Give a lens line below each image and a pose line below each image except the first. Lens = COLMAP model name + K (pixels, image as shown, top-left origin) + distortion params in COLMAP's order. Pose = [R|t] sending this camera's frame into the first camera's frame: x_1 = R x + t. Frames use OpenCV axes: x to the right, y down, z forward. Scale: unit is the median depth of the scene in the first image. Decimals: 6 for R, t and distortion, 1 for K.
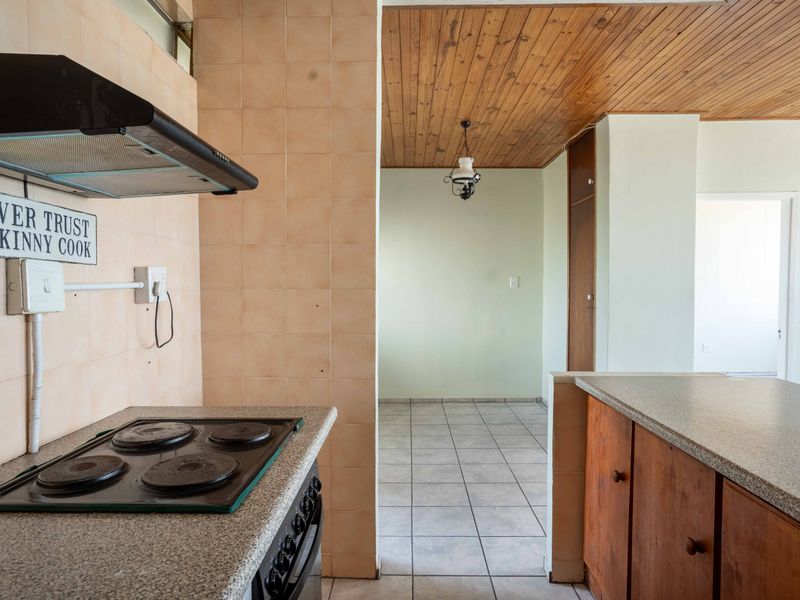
lens RADIAL K [[501.7, 0, 402.5], [0, 501.7, 300.2], [0, 0, 1]] dist [-0.053777, 0.045438]
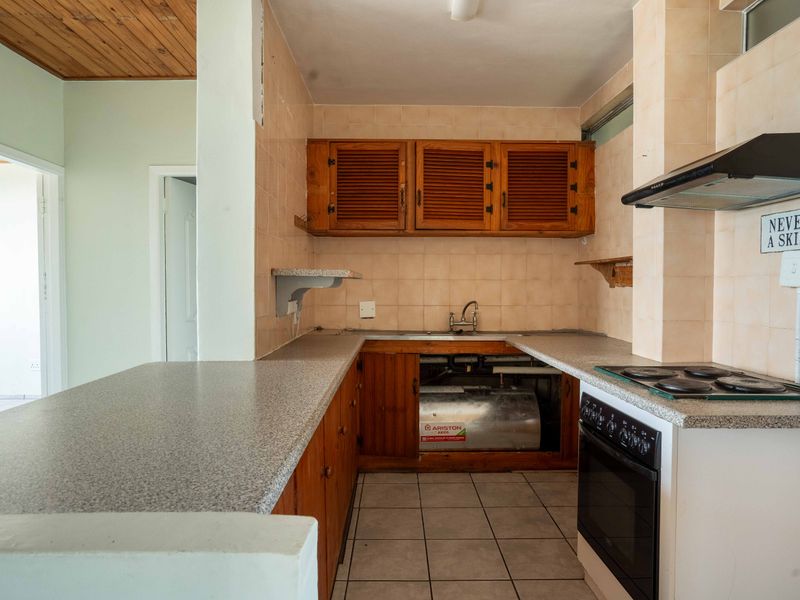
lens RADIAL K [[501.7, 0, 402.5], [0, 501.7, 300.2], [0, 0, 1]] dist [-0.053777, 0.045438]
pose [[-0.999331, 0.001732, -0.036520, 0.430779], [-0.000492, 0.998148, 0.060827, -0.022235], [0.036558, 0.060805, -0.997480, 2.230011]]
